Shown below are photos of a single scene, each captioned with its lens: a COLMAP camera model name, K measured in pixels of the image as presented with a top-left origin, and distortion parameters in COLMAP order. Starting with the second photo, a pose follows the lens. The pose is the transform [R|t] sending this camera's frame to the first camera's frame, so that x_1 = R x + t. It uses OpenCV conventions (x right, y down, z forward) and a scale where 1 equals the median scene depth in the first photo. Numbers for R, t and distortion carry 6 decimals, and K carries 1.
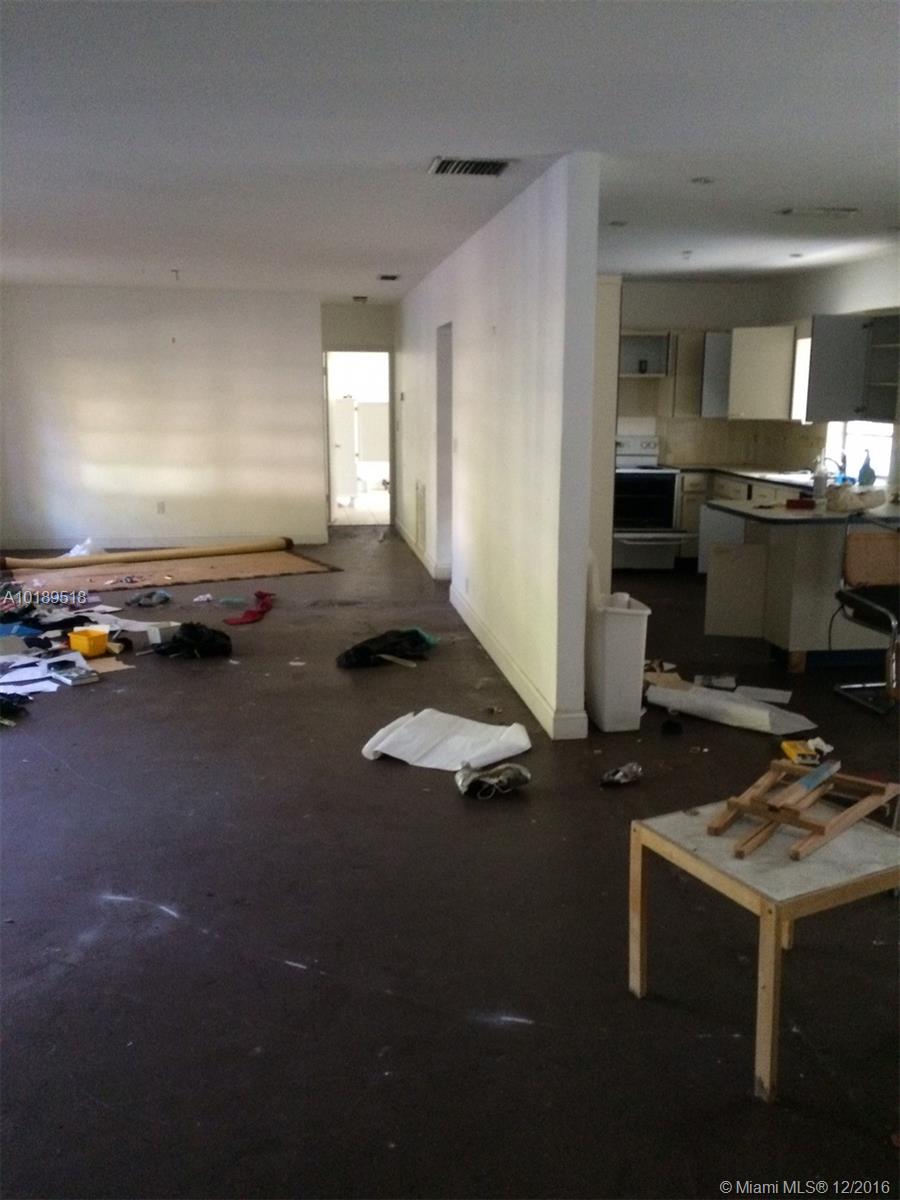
lens RADIAL K [[1015.4, 0, 450.1], [0, 1015.4, 596.5], [0, 0, 1]] dist [-0.008218, -0.004491]
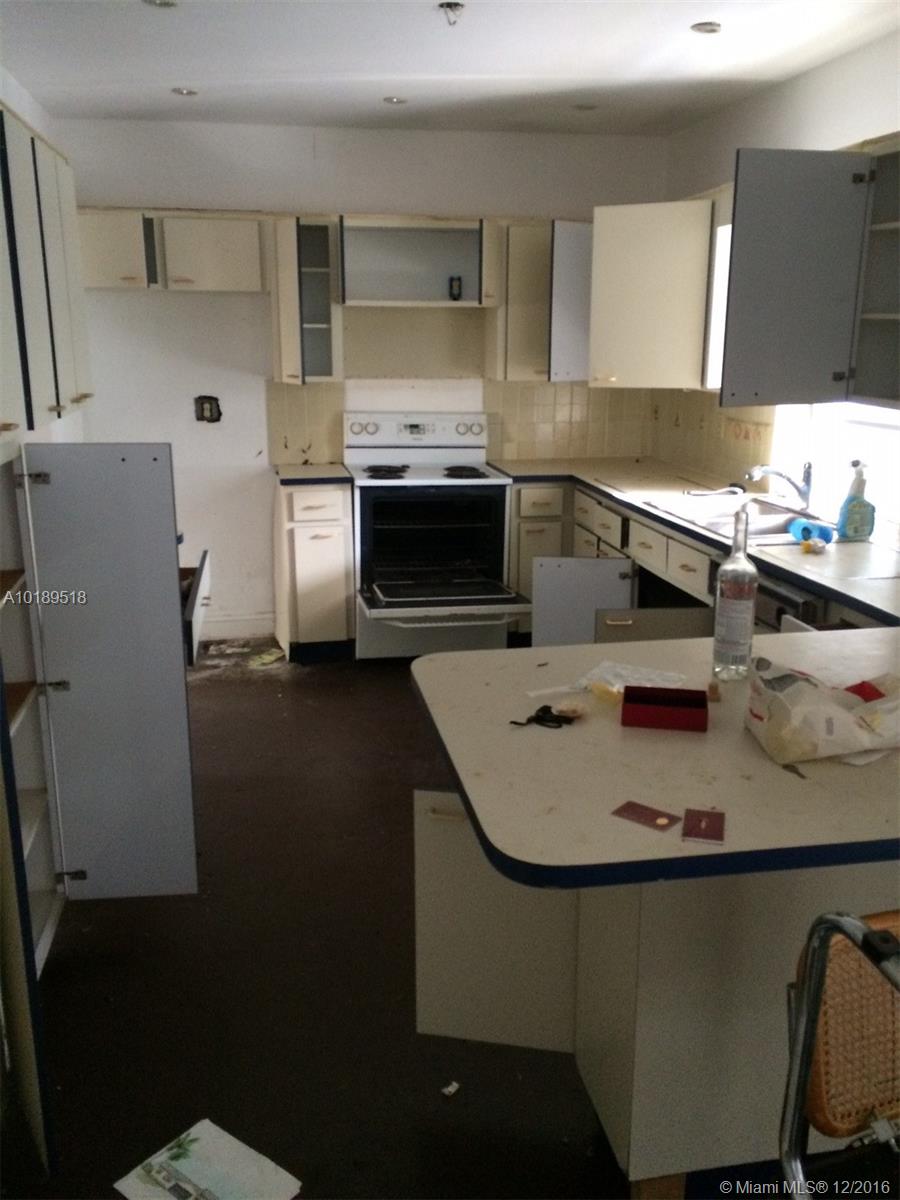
lens RADIAL K [[1015.4, 0, 448.8], [0, 1015.4, 603.2], [0, 0, 1]] dist [-0.008218, -0.004491]
pose [[0.999557, -0.011713, 0.027344, 0.176074], [0.009933, 0.997879, 0.064338, -0.092864], [-0.028040, -0.064038, 0.997553, 0.448147]]
